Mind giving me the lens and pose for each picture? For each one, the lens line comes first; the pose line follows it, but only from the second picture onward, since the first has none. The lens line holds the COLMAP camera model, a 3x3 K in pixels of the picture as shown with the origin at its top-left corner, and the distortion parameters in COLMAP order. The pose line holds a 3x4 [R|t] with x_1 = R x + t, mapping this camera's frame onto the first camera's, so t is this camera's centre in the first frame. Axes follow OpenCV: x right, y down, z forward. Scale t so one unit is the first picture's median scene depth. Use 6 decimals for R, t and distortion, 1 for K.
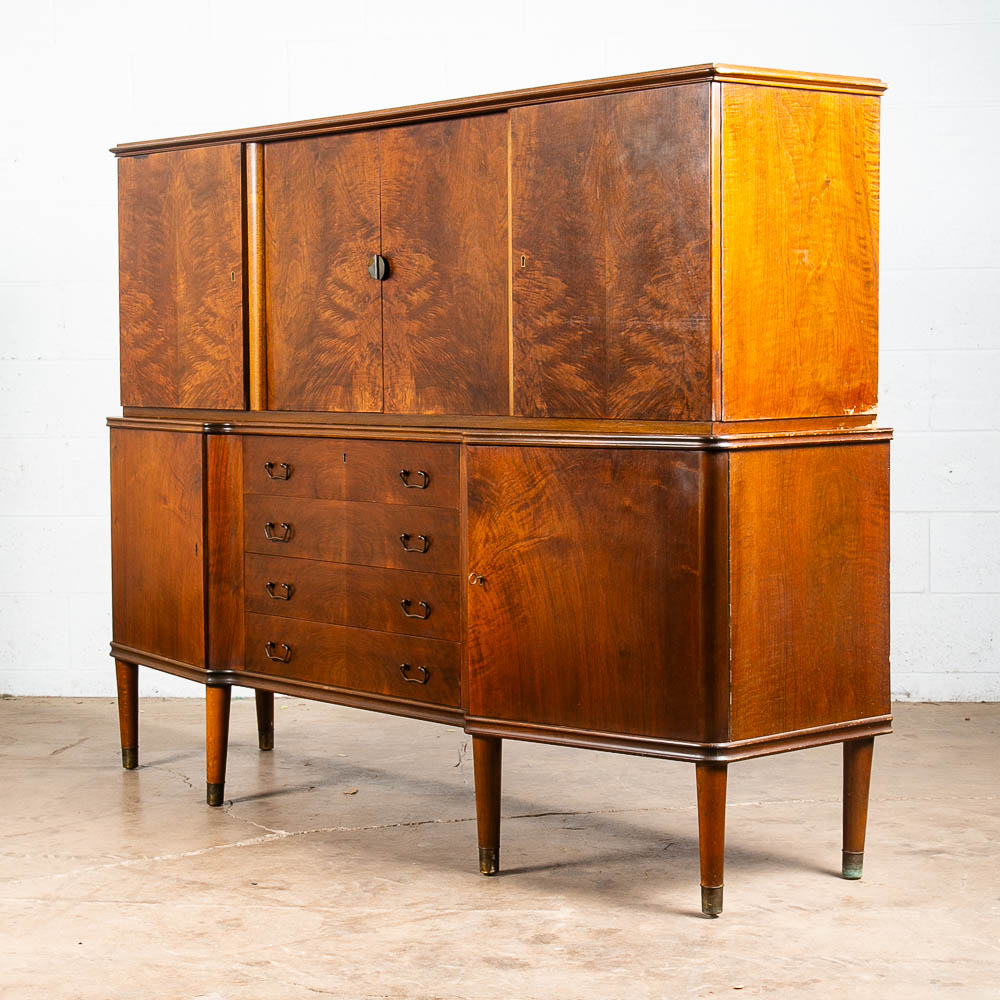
lens RADIAL K [[2291.1, 0, 474.3], [0, 2291.1, 477.8], [0, 0, 1]] dist [0.095882, 0.000000]
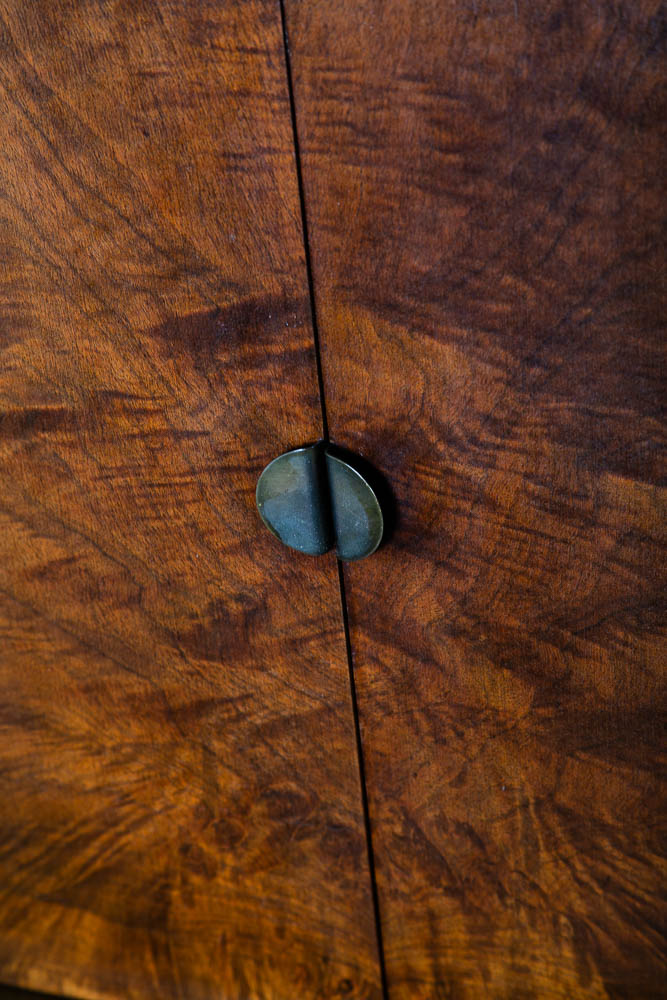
lens RADIAL K [[2636.0, 0, 336.1], [0, 2636.0, 509.1], [0, 0, 1]] dist [0.456363, 0.000000]
pose [[0.887149, -0.292186, 0.357203, -0.122169], [0.101732, 0.878814, 0.466193, -0.197541], [-0.450130, -0.377244, 0.809364, 0.834147]]
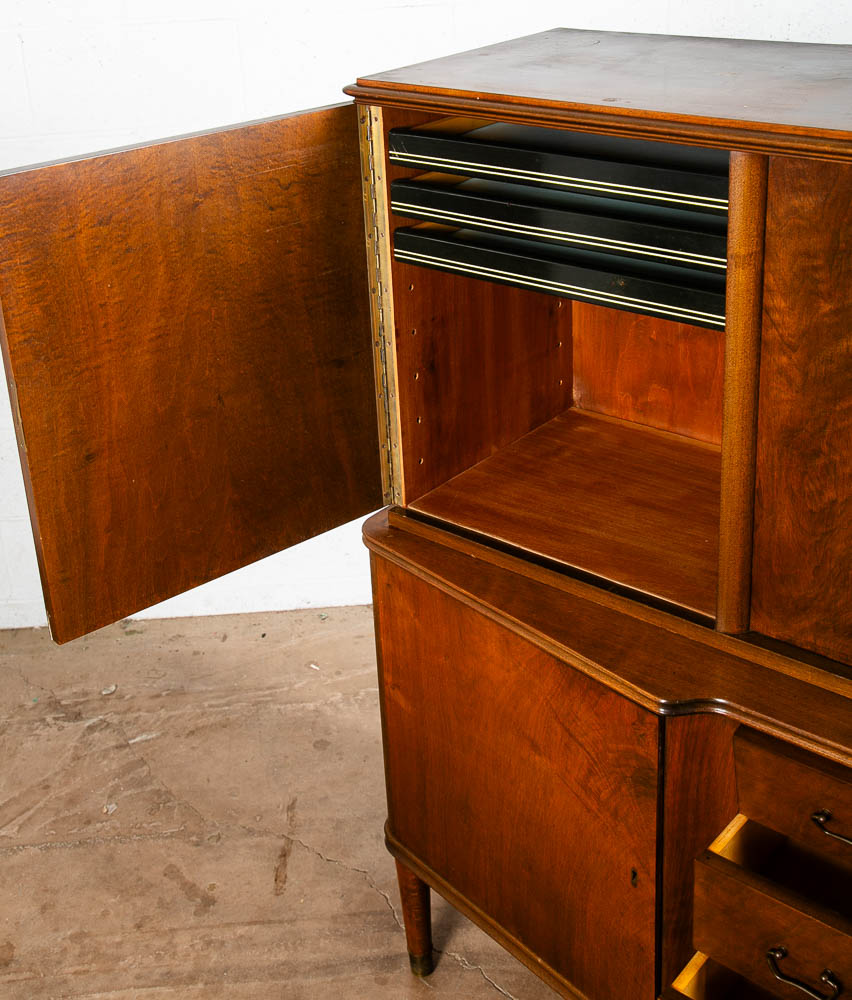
lens RADIAL K [[1343.6, 0, 406.2], [0, 1343.6, 354.3], [0, 0, 1]] dist [0.048010, 0.000000]
pose [[0.987247, -0.101877, 0.122327, -0.219799], [0.057629, 0.945008, 0.321929, -0.215101], [-0.148397, -0.310774, 0.938828, 0.797417]]
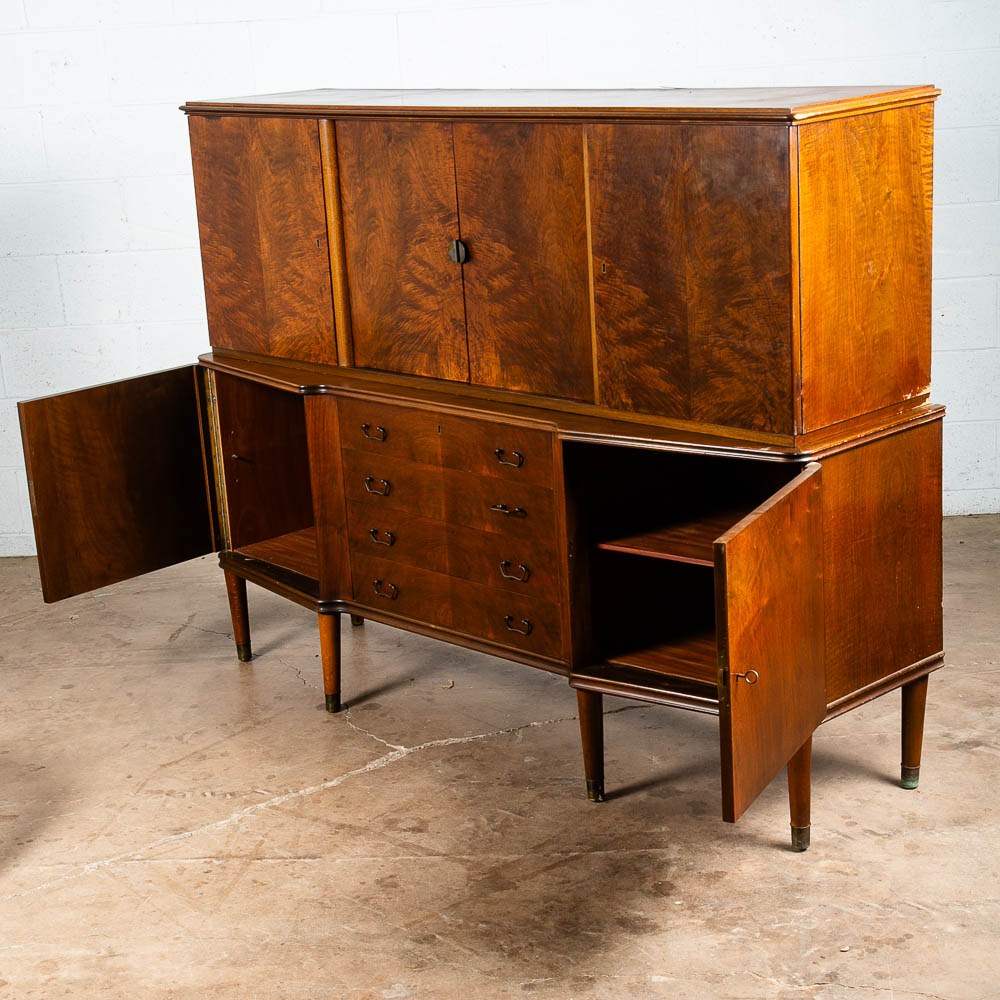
lens RADIAL K [[2027.1, 0, 496.2], [0, 2027.1, 547.5], [0, 0, 1]] dist [0.116895, 0.000000]
pose [[0.997504, -0.062770, 0.032330, -0.064861], [0.054055, 0.973489, 0.222253, -0.170989], [-0.045424, -0.219951, 0.974453, 0.031863]]
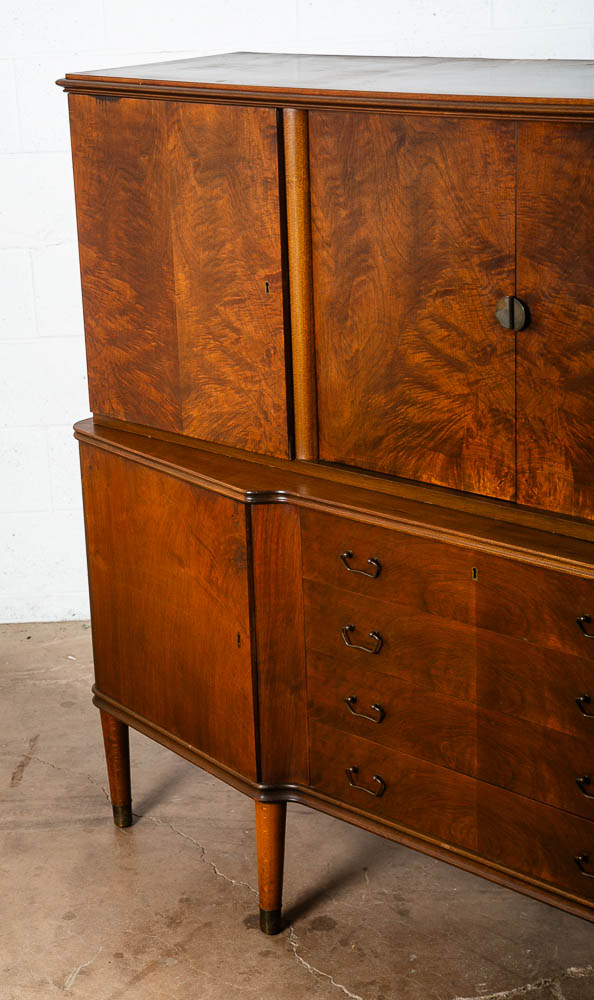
lens RADIAL K [[1868.1, 0, 247.9], [0, 1868.1, 493.6], [0, 0, 1]] dist [0.246708, 0.000000]
pose [[0.994979, -0.062312, 0.078317, -0.178377], [0.040695, 0.966814, 0.252219, -0.193506], [-0.091435, -0.247766, 0.964496, 0.425622]]
